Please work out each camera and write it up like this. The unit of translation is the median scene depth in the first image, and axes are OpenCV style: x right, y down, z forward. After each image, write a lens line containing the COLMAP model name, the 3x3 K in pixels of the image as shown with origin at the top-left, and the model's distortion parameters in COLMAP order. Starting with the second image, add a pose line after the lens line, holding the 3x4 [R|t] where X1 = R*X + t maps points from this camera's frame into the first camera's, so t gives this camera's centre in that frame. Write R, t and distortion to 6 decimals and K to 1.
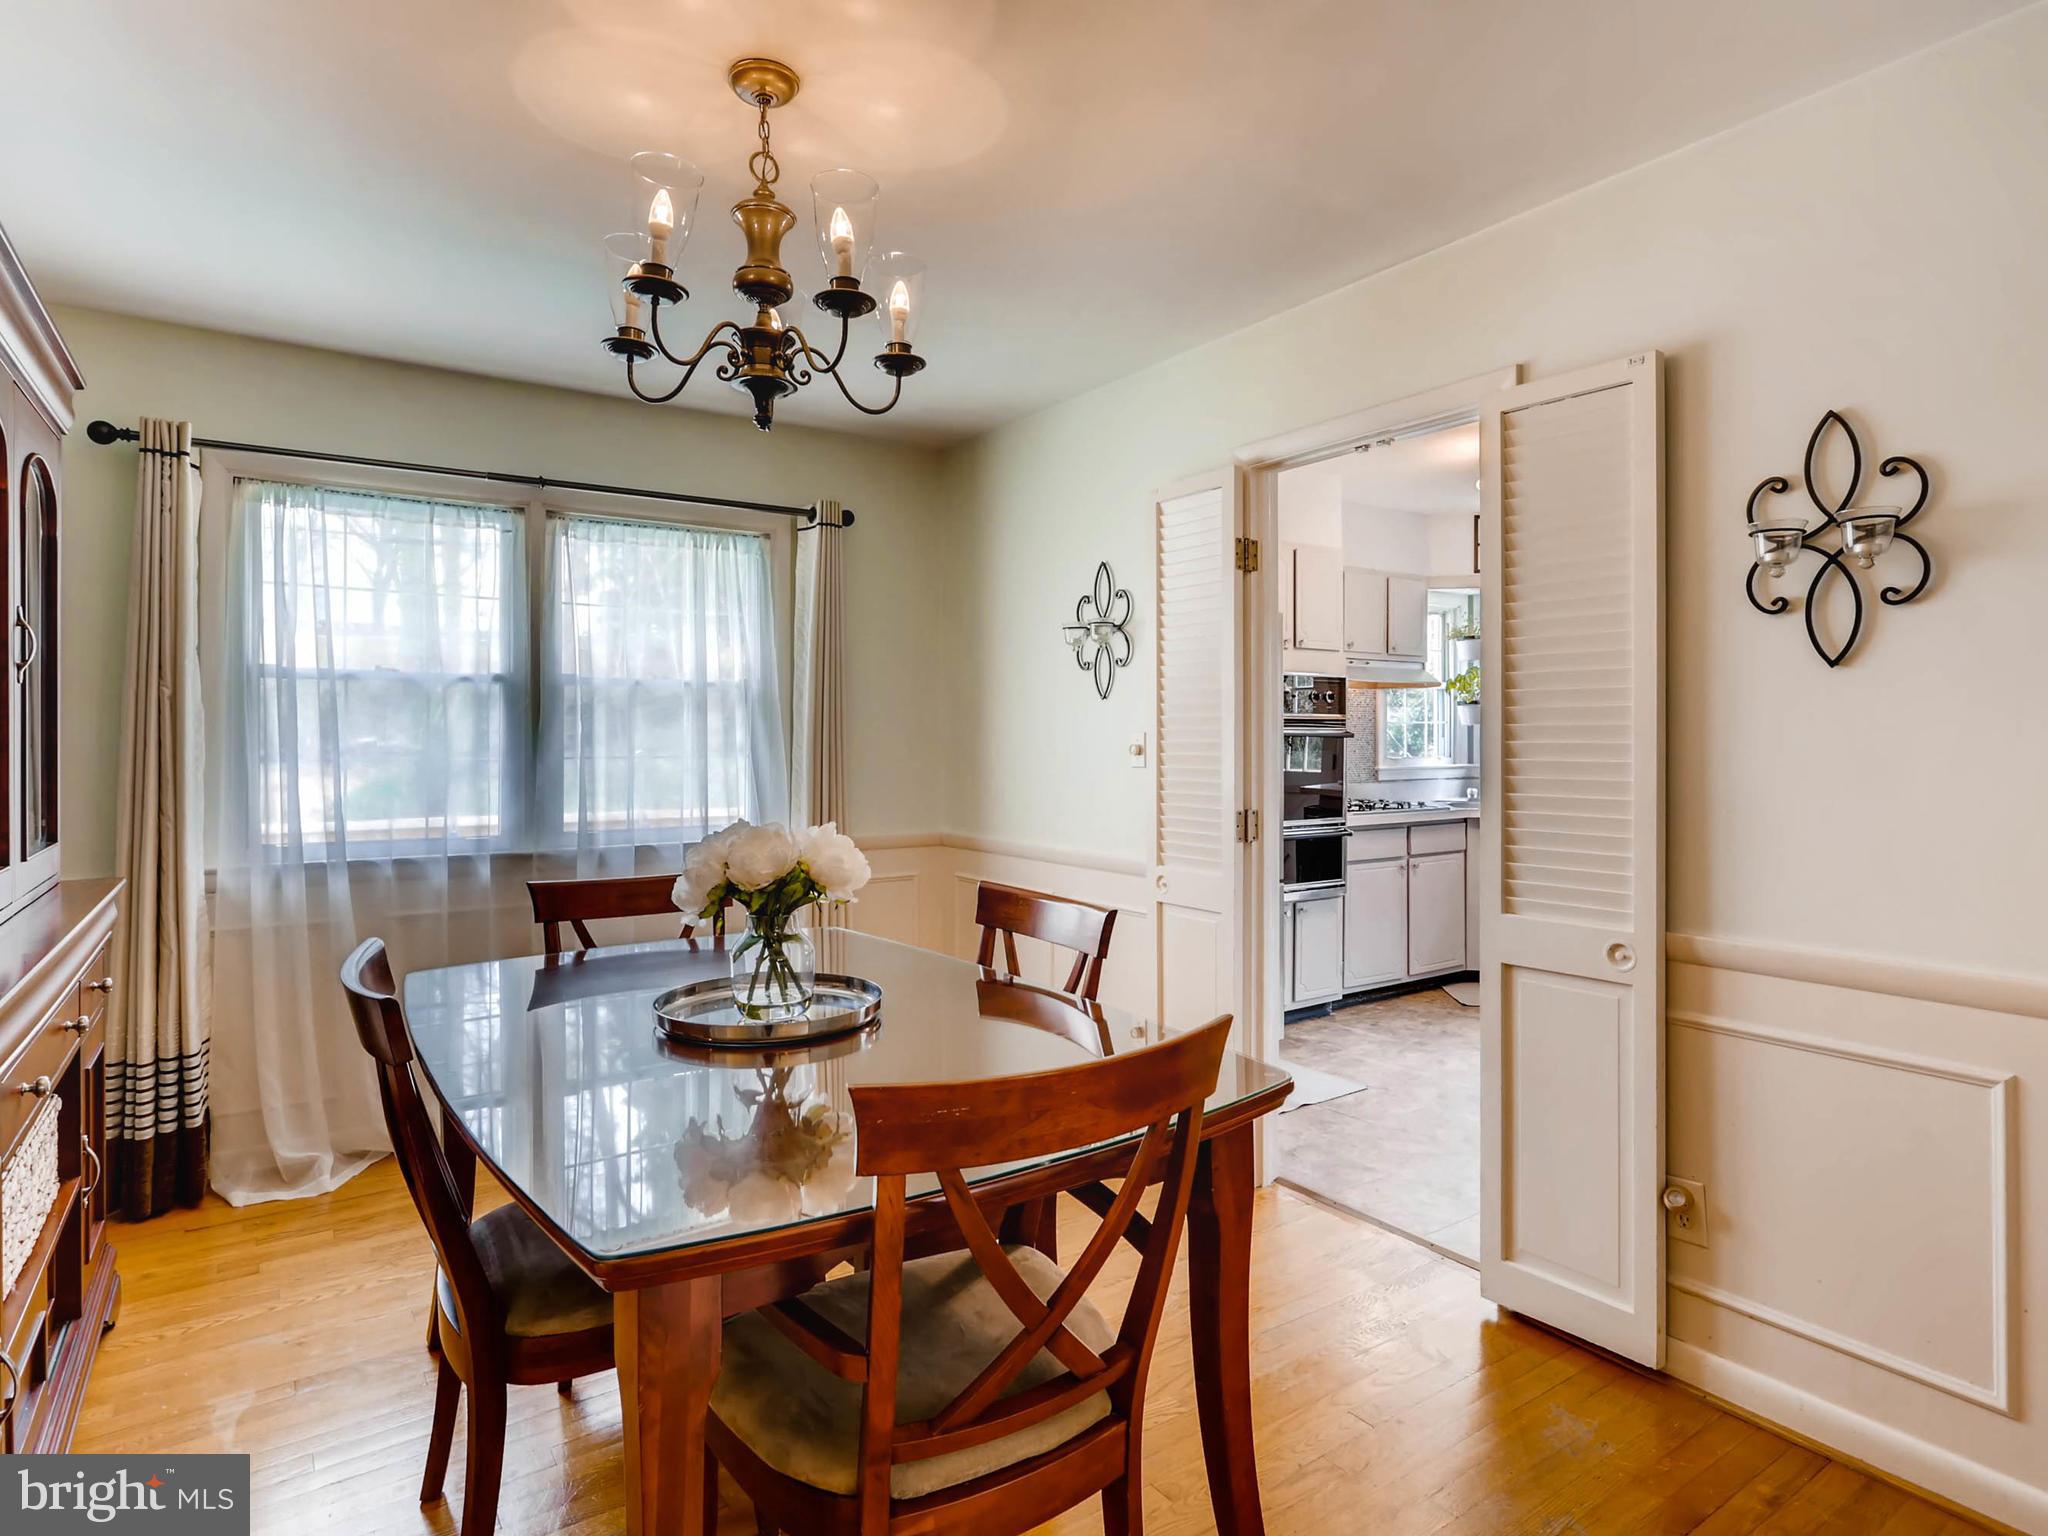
lens RADIAL K [[1107.1, 0, 1024.2], [0, 1107.1, 740.6], [0, 0, 1]] dist [-0.004413, 0.000999]
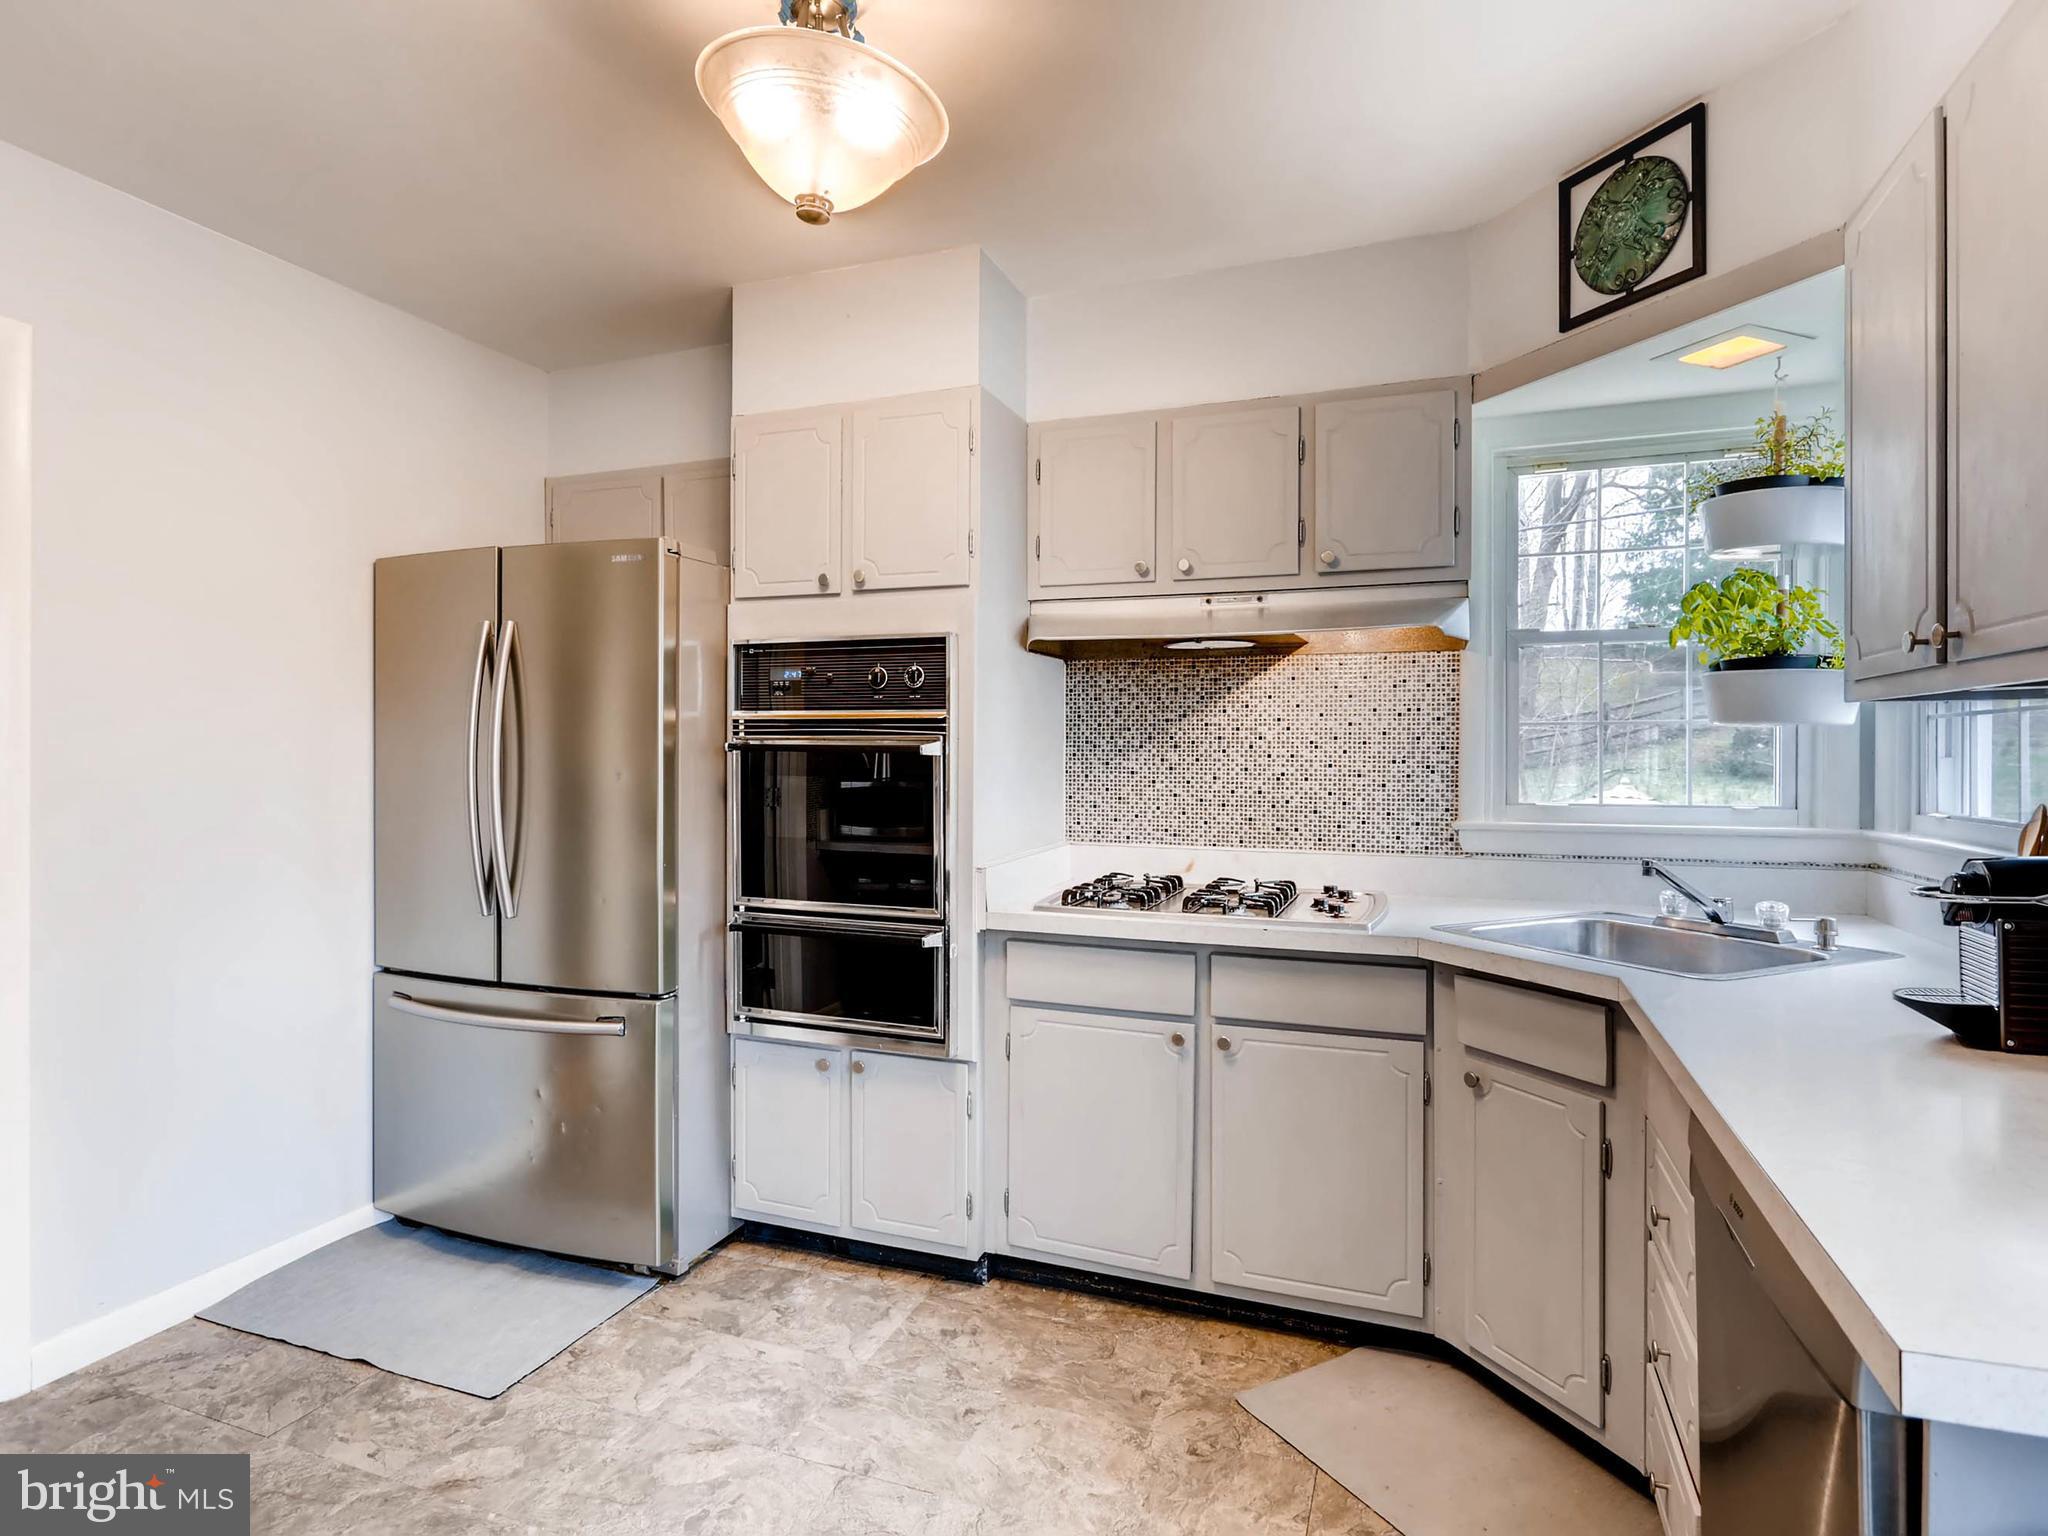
lens RADIAL K [[1096.5, 0, 1019.5], [0, 1096.5, 753.7], [0, 0, 1]] dist [-0.004402, -0.000733]
pose [[0.562797, 0.005319, -0.826578, 0.656329], [-0.008203, 0.999966, 0.000849, -0.003183], [0.826554, 0.006302, 0.562822, 0.667621]]
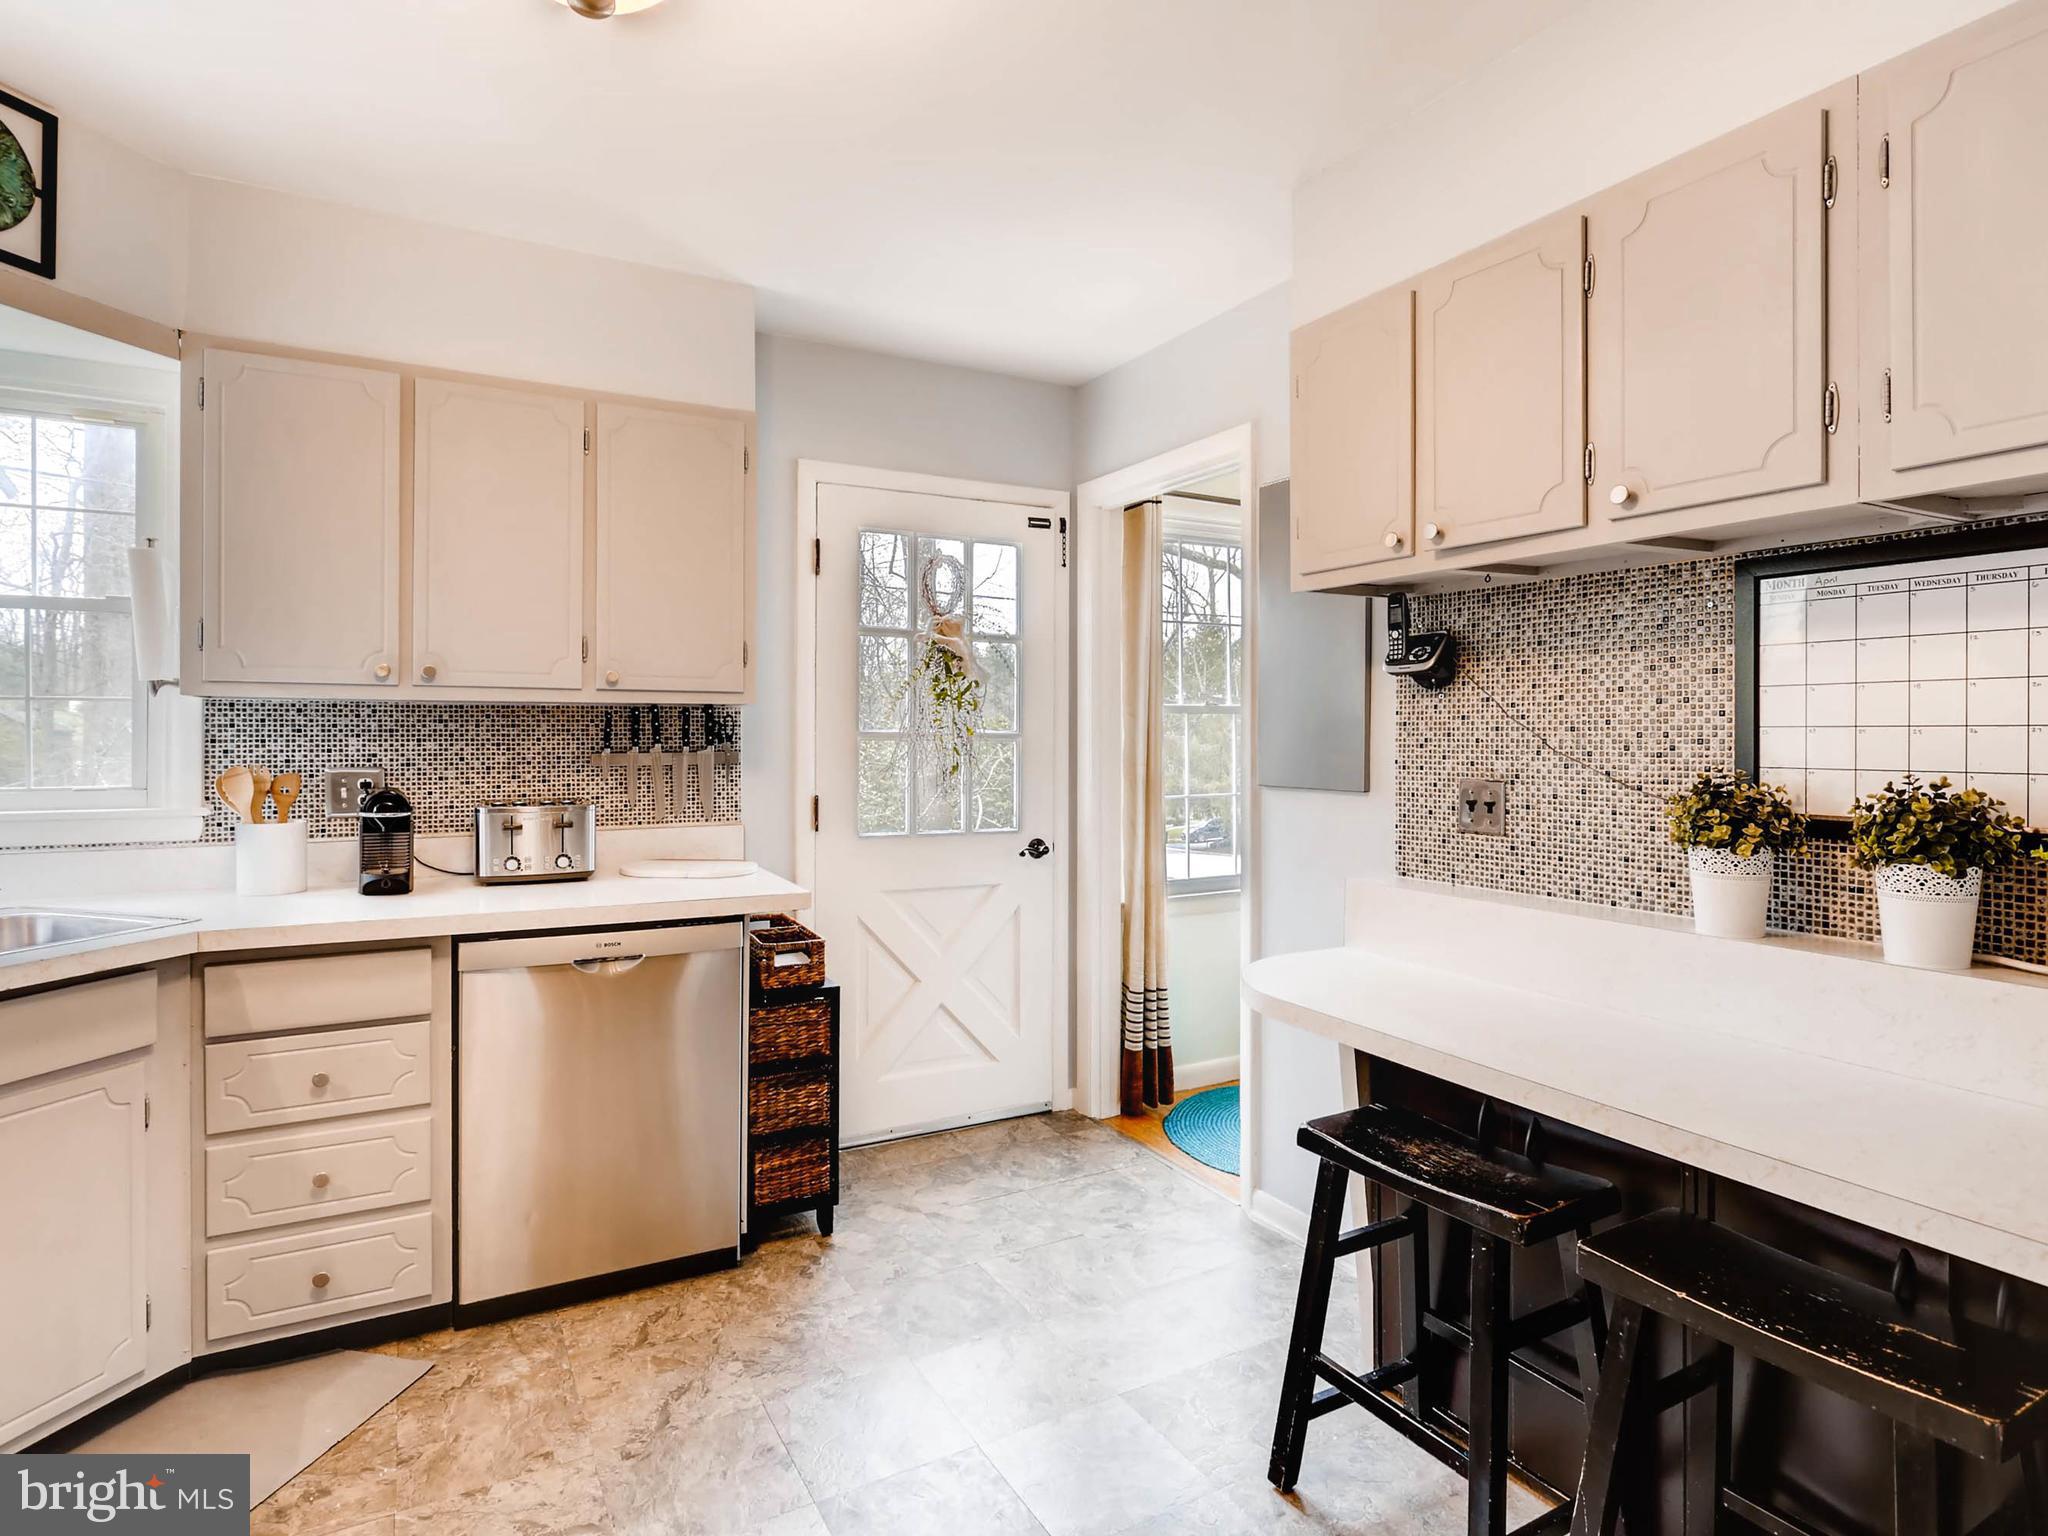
lens RADIAL K [[1107.1, 0, 1024.2], [0, 1107.1, 740.6], [0, 0, 1]] dist [-0.004413, 0.000999]
pose [[0.100360, -0.001442, 0.994950, 0.143826], [0.002769, 0.999995, 0.001170, -0.002080], [-0.994947, 0.002638, 0.100364, 0.682437]]
